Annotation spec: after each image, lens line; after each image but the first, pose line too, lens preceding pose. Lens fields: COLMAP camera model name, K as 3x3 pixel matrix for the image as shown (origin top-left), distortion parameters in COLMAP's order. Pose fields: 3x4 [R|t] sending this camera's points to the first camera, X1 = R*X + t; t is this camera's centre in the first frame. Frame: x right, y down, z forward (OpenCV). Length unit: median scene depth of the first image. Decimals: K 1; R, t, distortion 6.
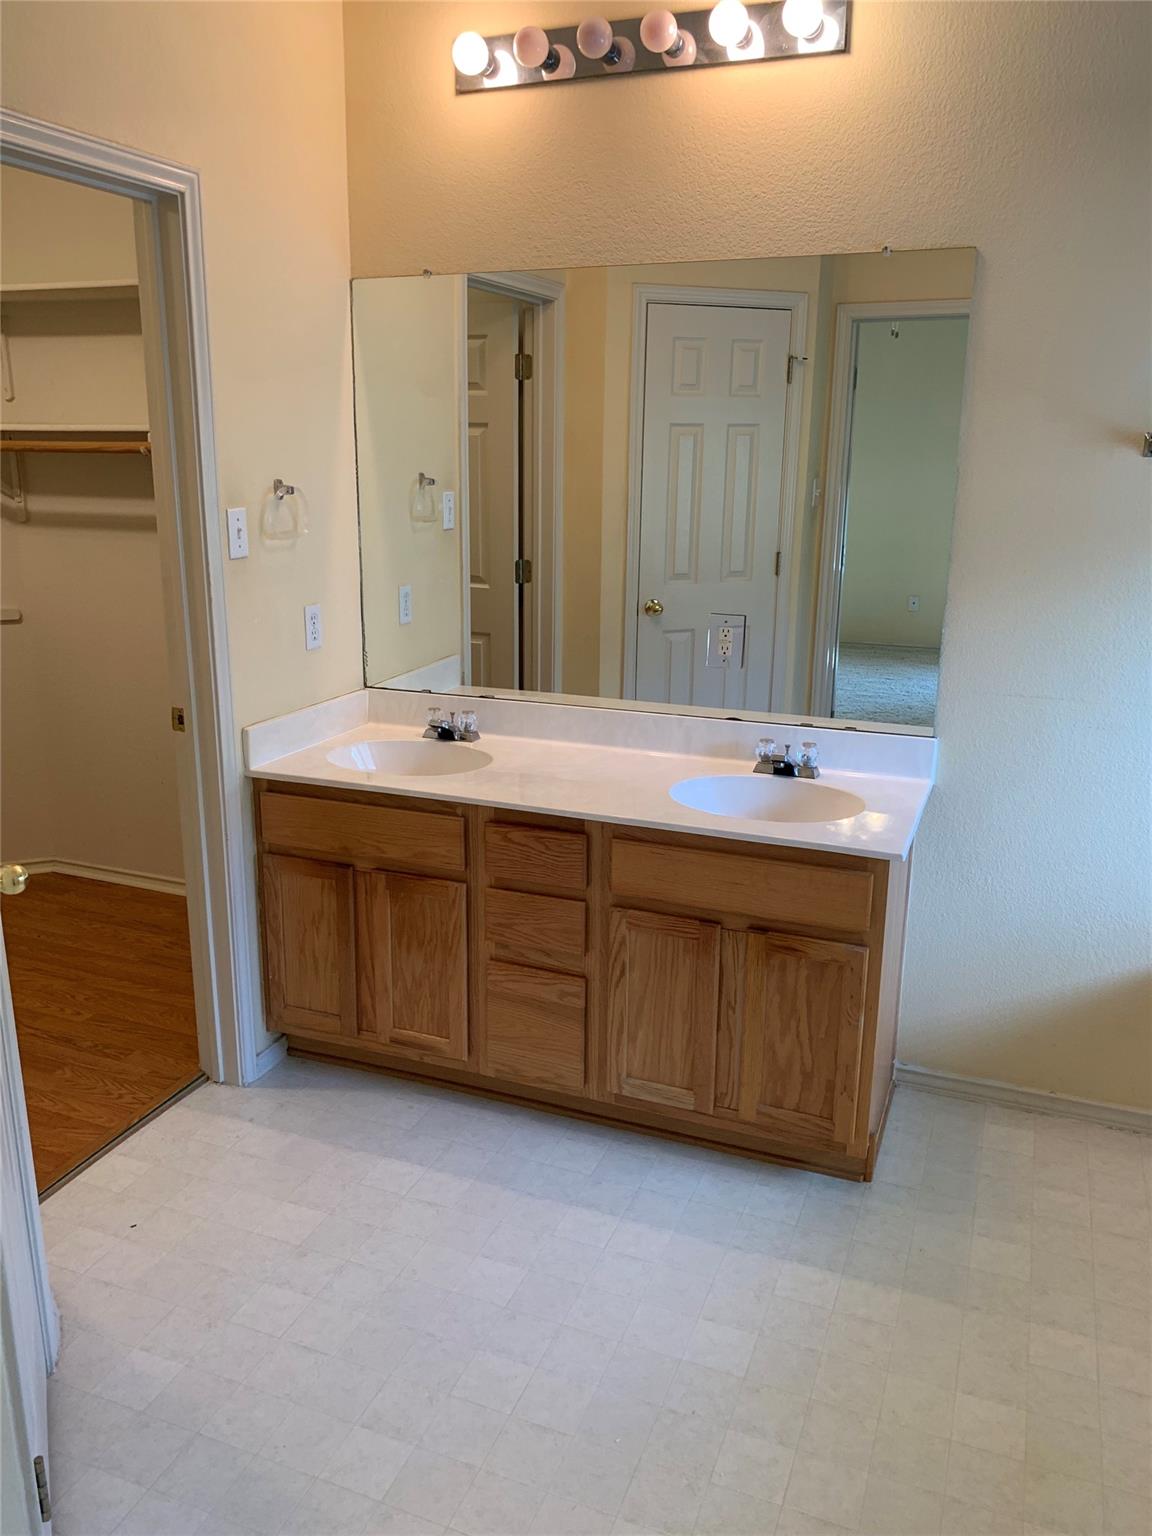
lens RADIAL K [[1180.4, 0, 579.3], [0, 1180.4, 765.0], [0, 0, 1]] dist [0.023995, -0.030672]
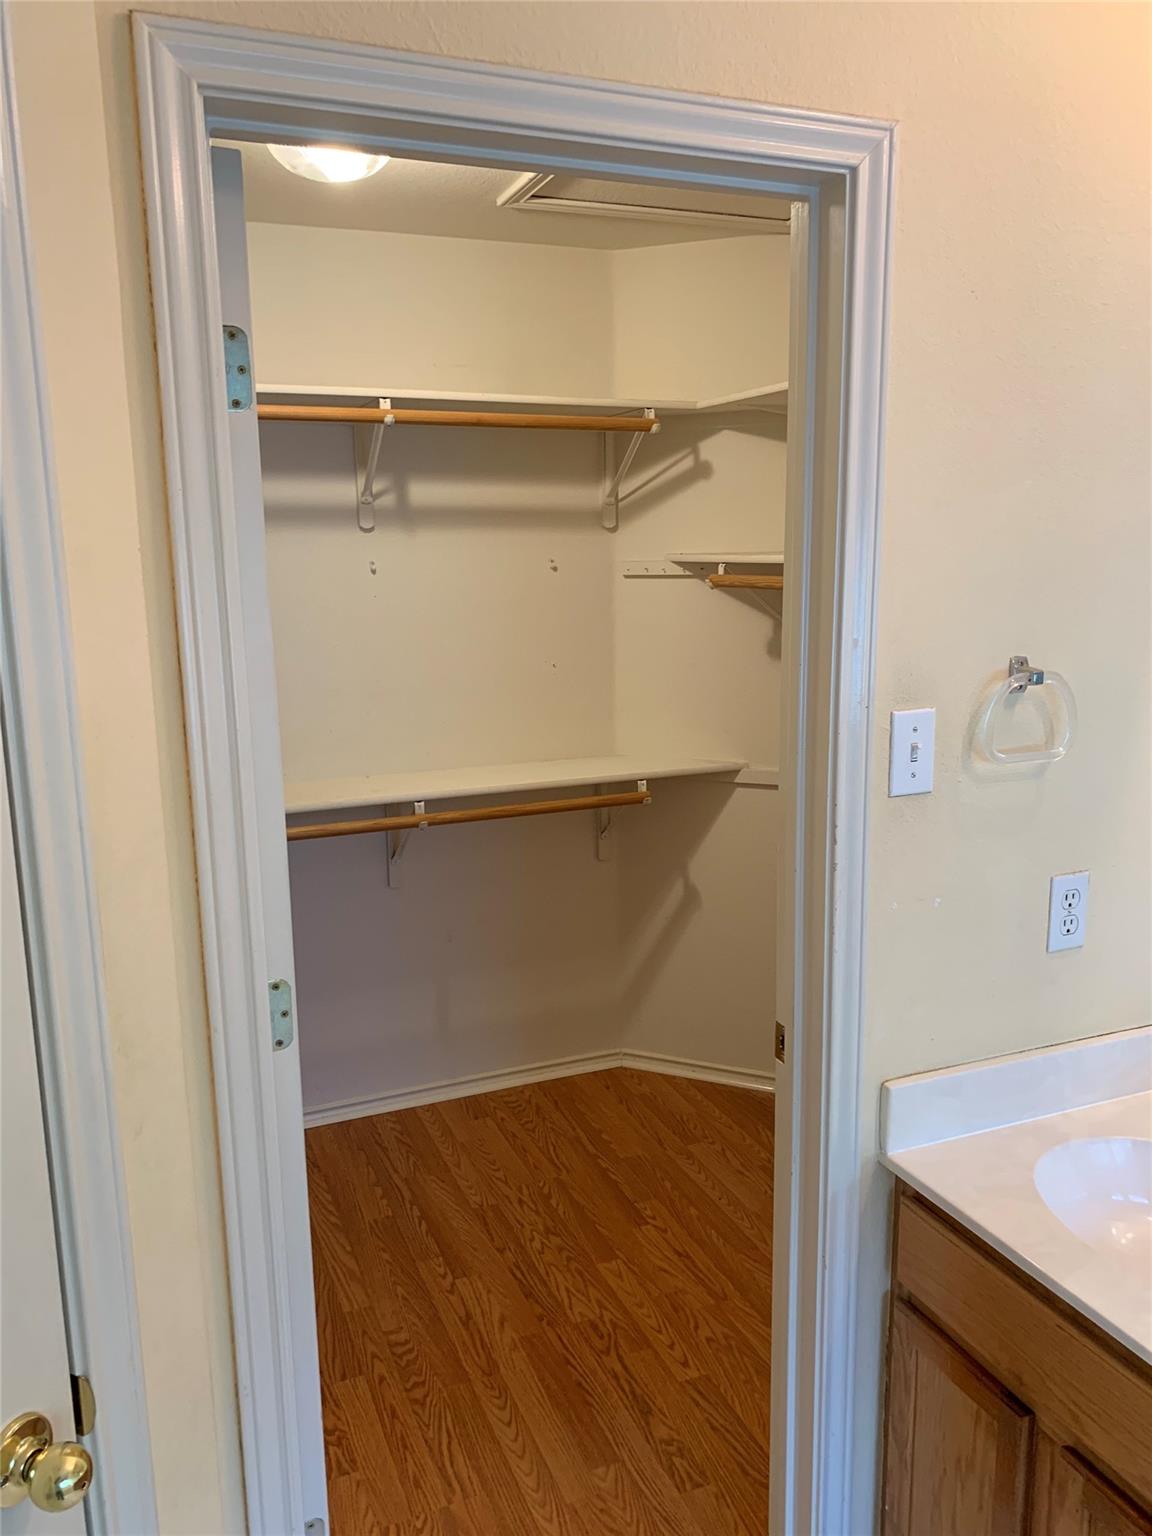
lens RADIAL K [[1180.4, 0, 570.7], [0, 1180.4, 763.8], [0, 0, 1]] dist [0.023995, -0.030672]
pose [[0.697685, 0.106259, -0.708480, 0.000152], [-0.172880, 0.984684, -0.022561, -0.142065], [0.695232, 0.138222, 0.705370, 0.463281]]
